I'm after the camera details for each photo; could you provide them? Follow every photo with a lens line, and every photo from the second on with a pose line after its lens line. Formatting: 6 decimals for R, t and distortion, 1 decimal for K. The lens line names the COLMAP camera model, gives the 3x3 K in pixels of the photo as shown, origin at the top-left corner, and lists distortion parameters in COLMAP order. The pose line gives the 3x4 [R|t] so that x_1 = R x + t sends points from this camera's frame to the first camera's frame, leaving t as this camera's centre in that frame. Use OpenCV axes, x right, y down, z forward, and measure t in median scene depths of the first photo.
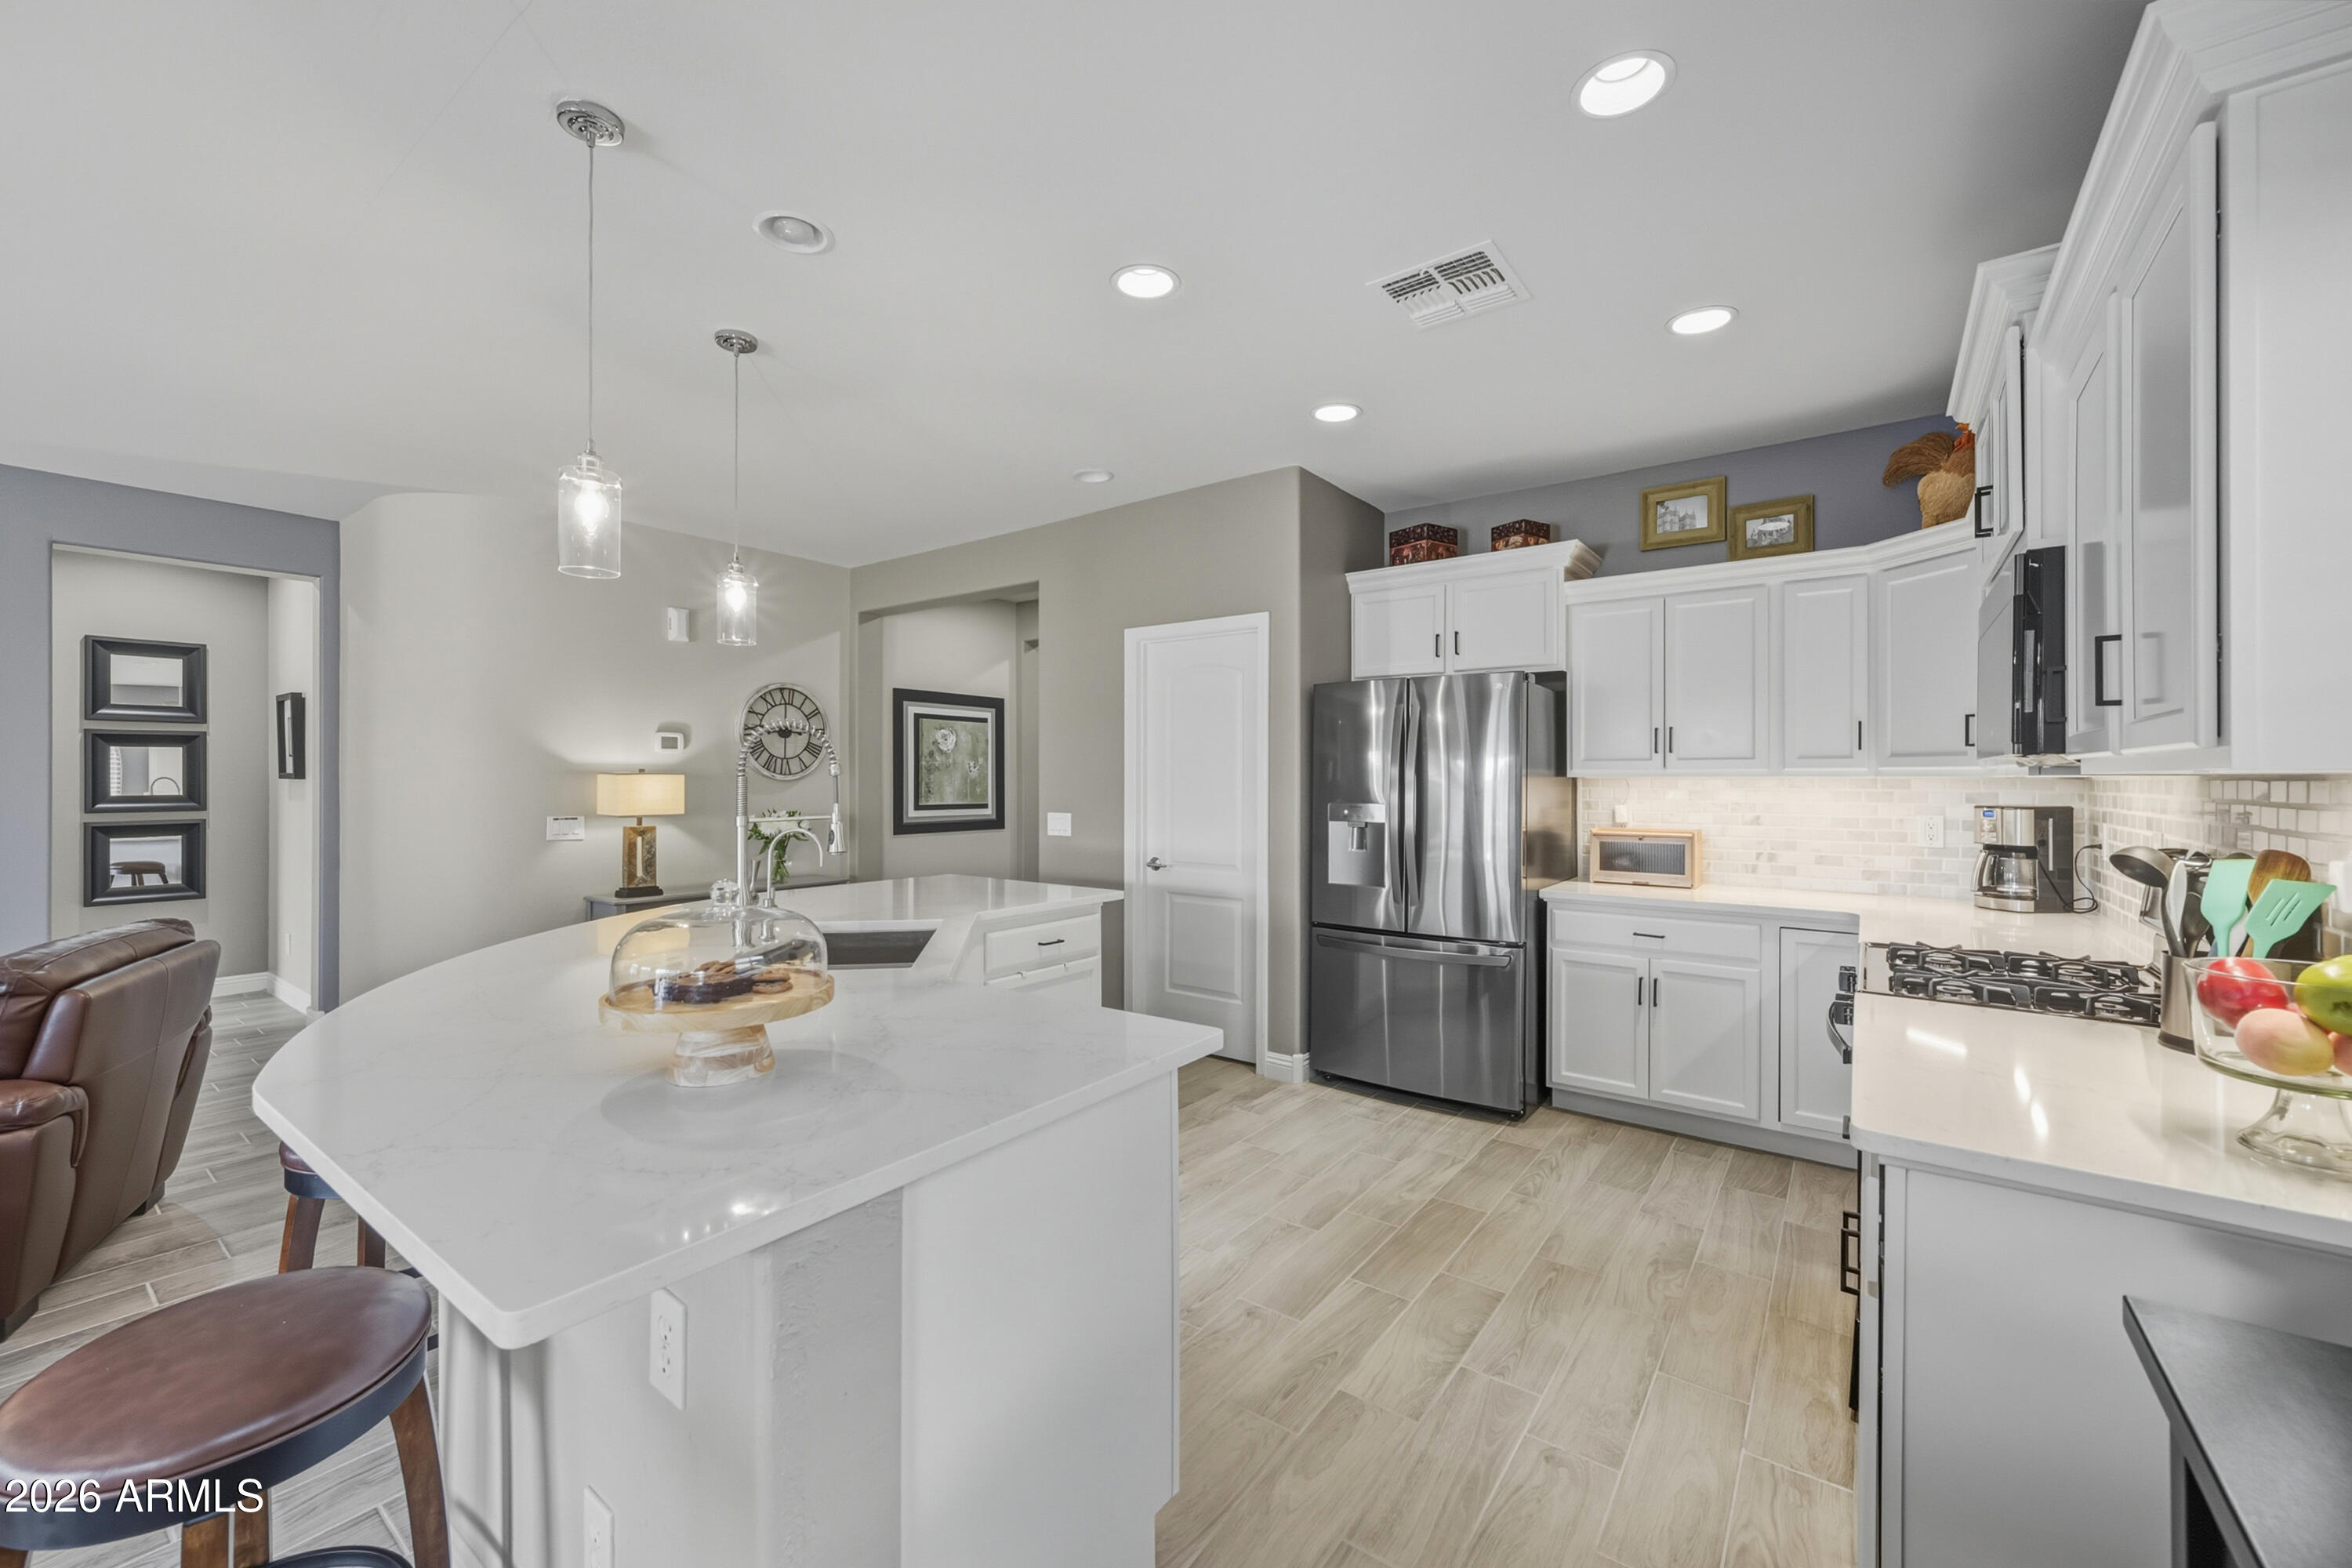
lens RADIAL K [[927.4, 0, 1165.5], [0, 927.4, 776.2], [0, 0, 1]] dist [-0.005594, 0.000756]
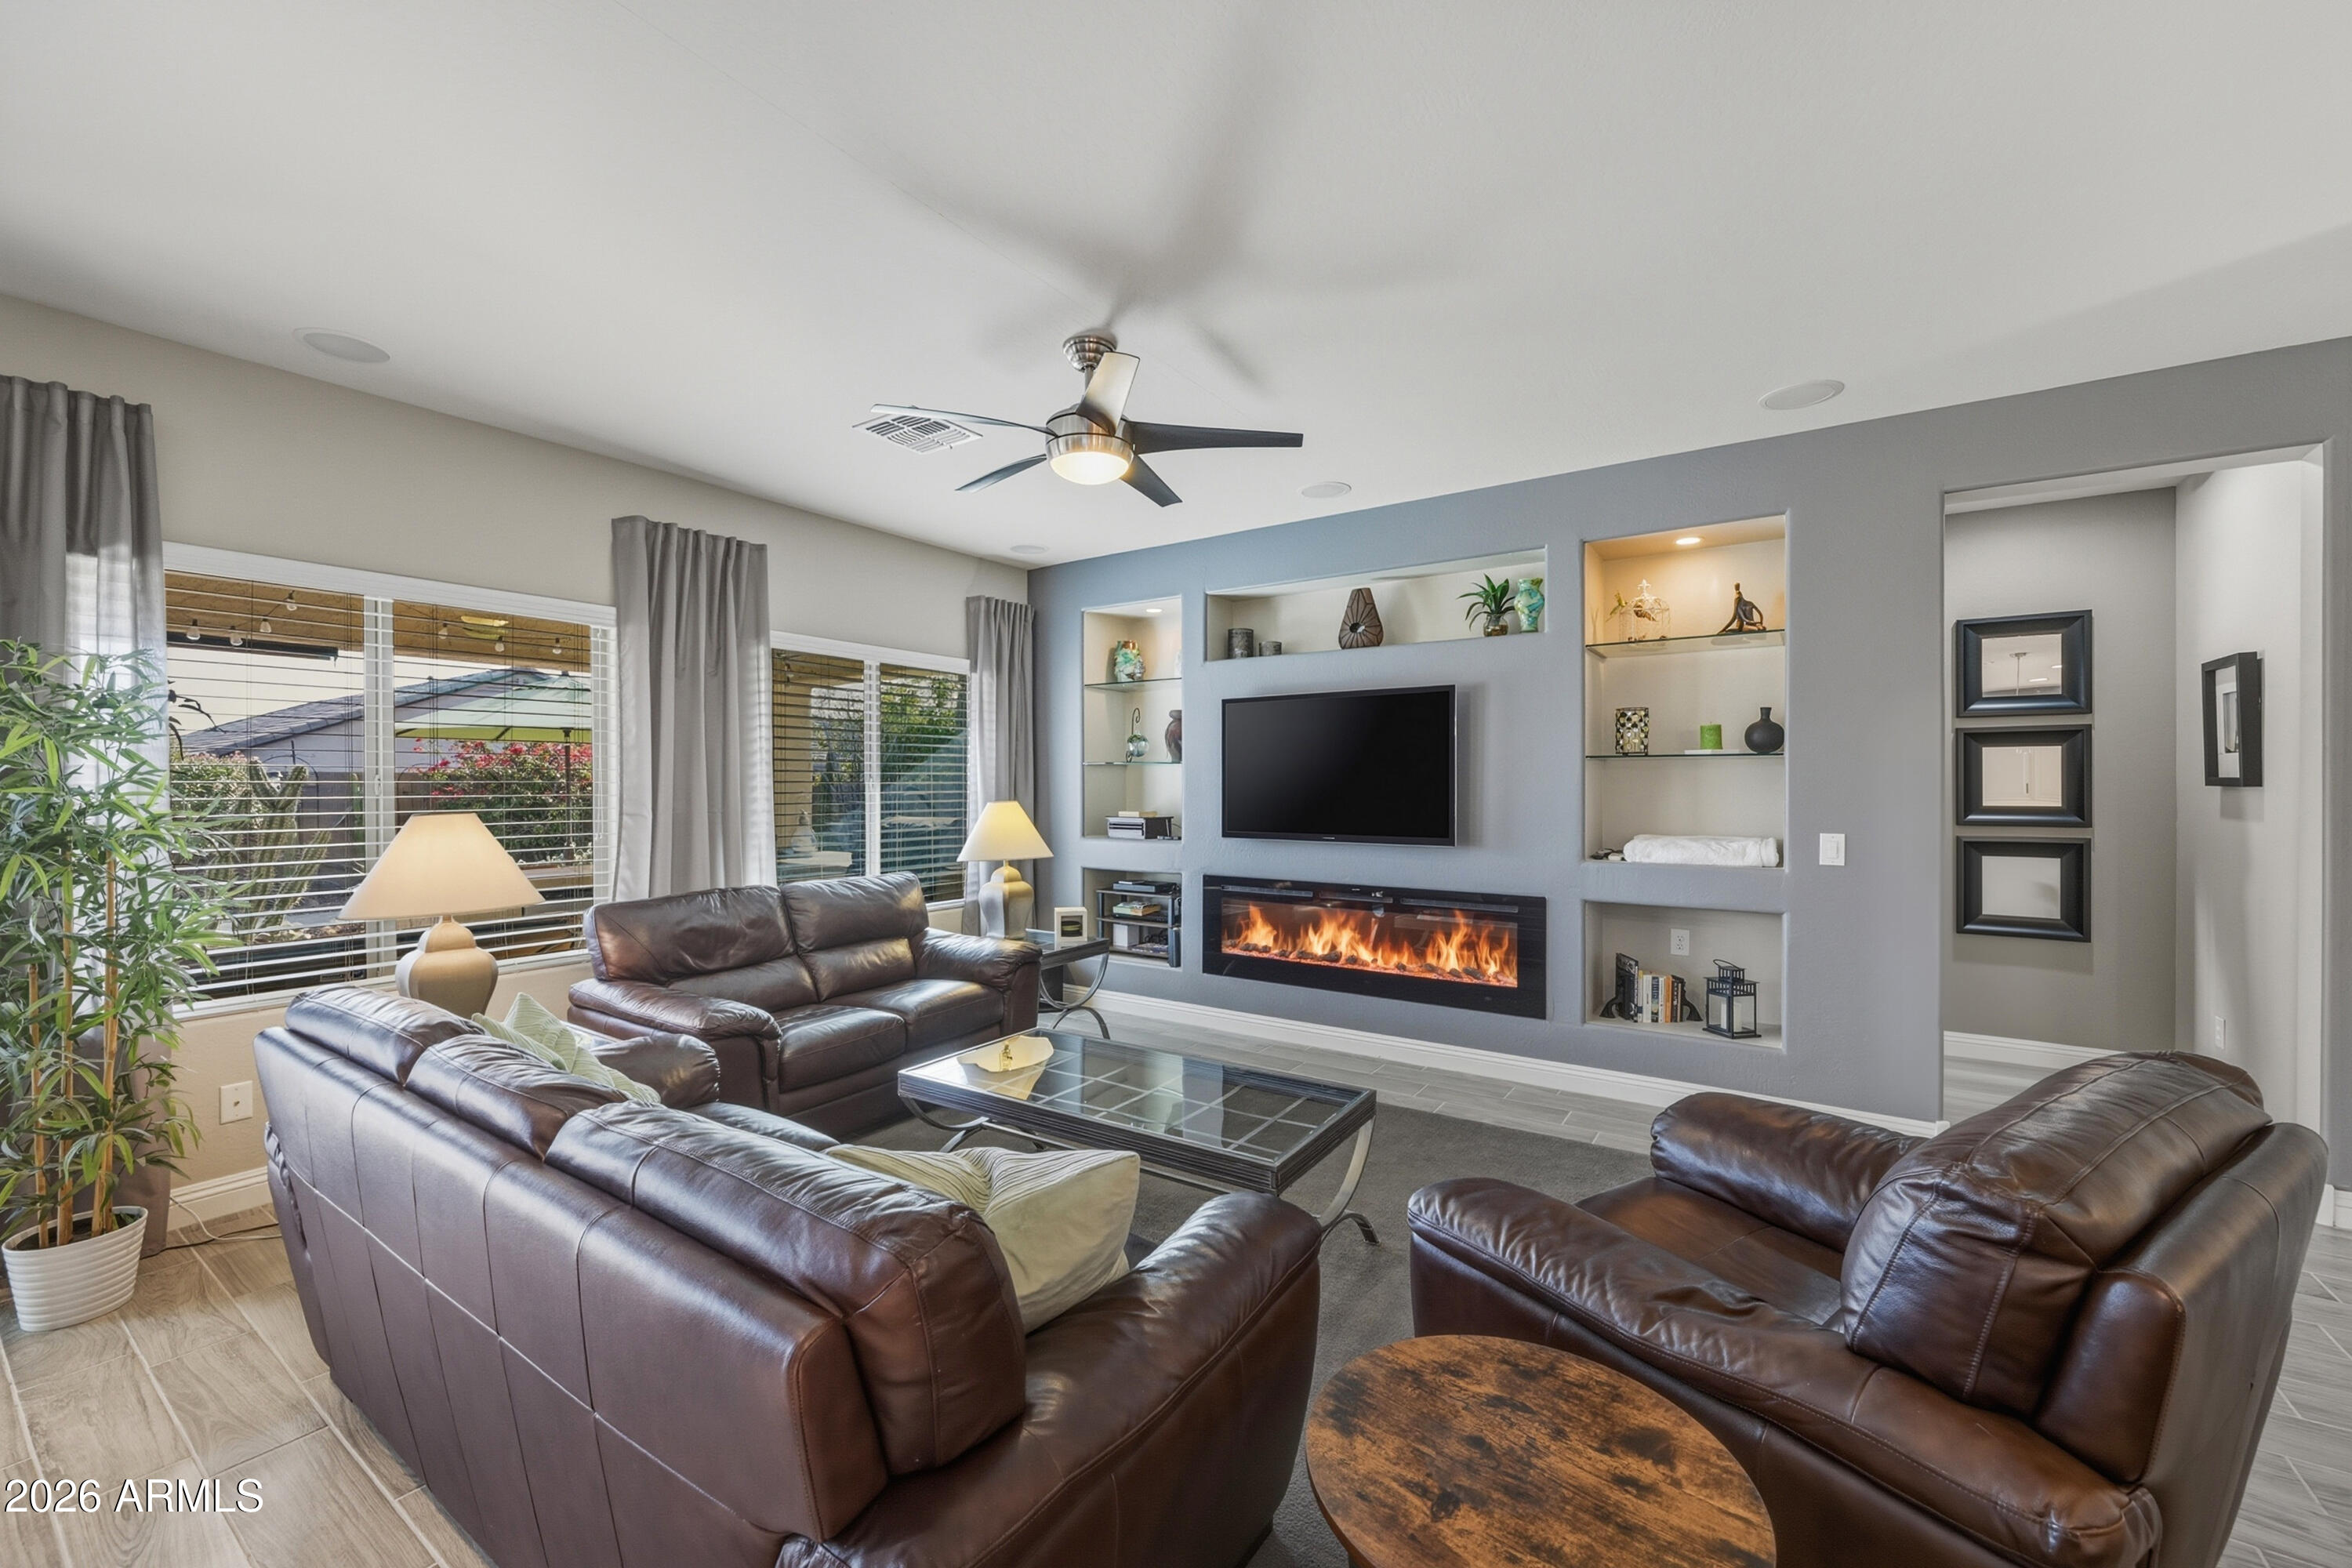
lens RADIAL K [[927.4, 0, 1176.6], [0, 927.4, 791.0], [0, 0, 1]] dist [-0.005594, 0.000756]
pose [[0.041505, 0.005103, -0.999125, -0.389470], [0.001120, 0.999986, 0.005154, 0.003004], [0.999138, -0.001333, 0.041499, 0.267756]]
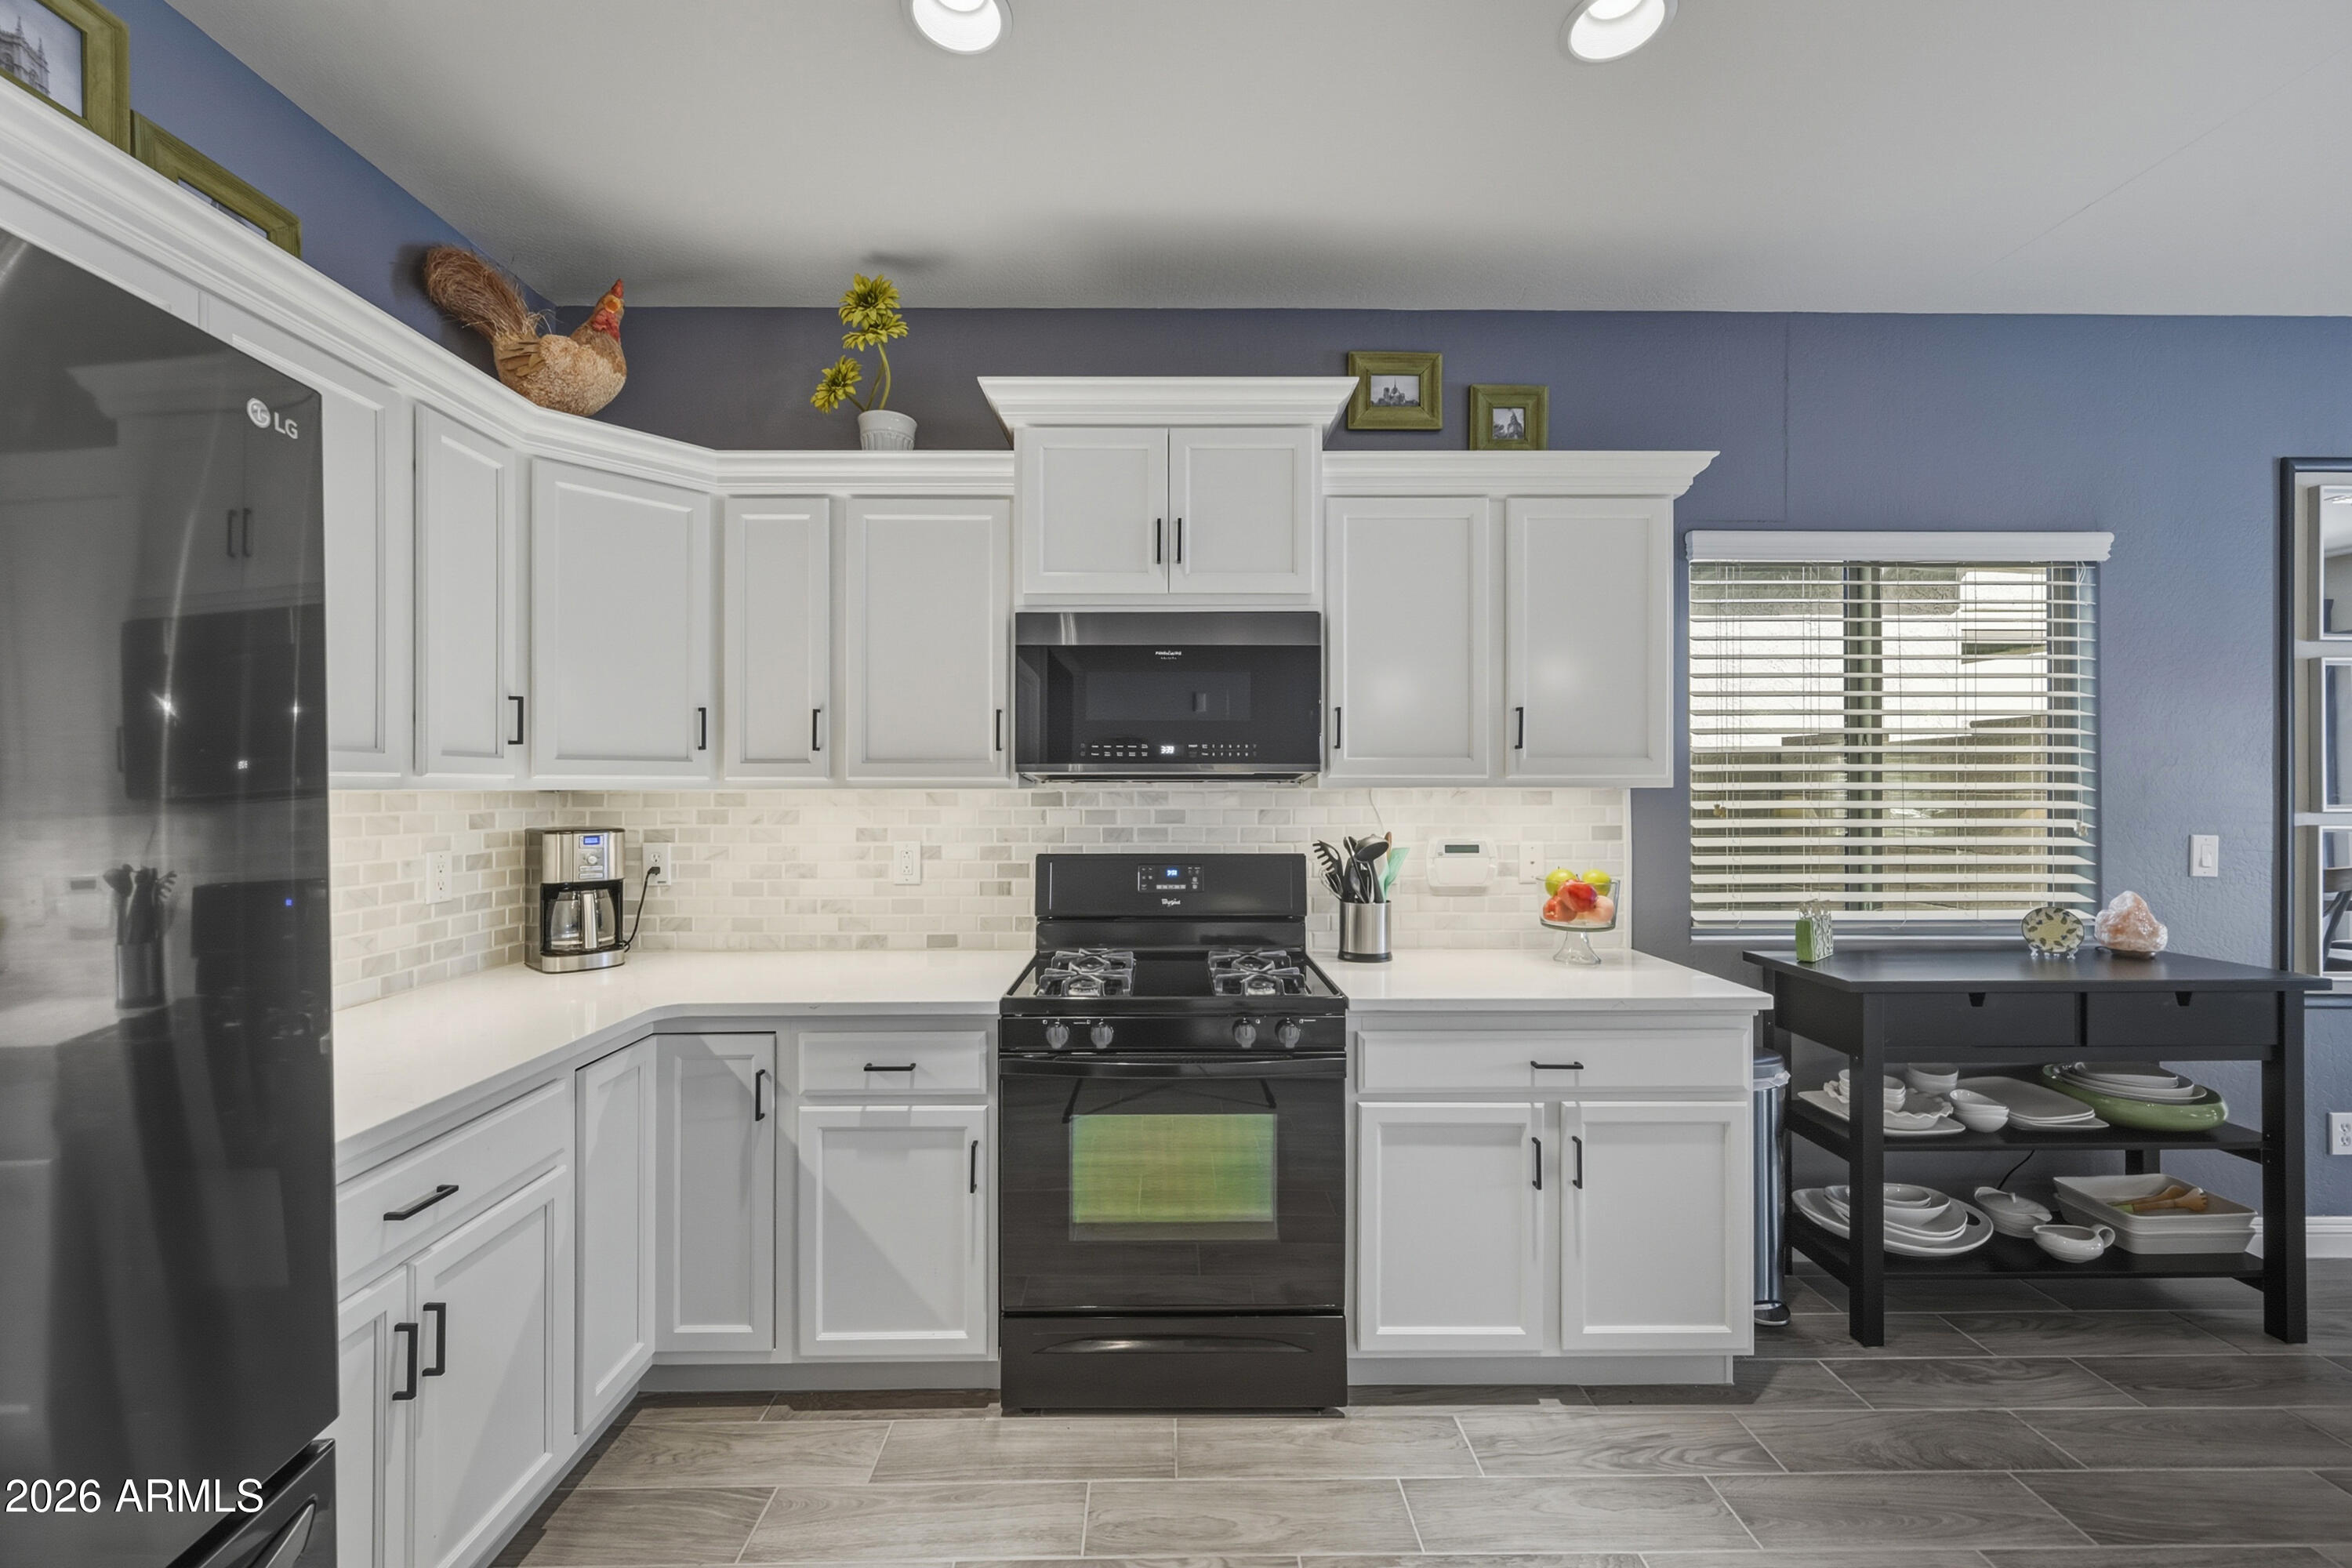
lens RADIAL K [[927.4, 0, 1171.0], [0, 927.4, 786.9], [0, 0, 1]] dist [-0.005594, 0.000756]
pose [[-0.609821, 0.001825, 0.792537, 0.019679], [0.000238, 0.999998, -0.002120, -0.000341], [-0.792539, -0.001104, -0.609820, 0.756154]]
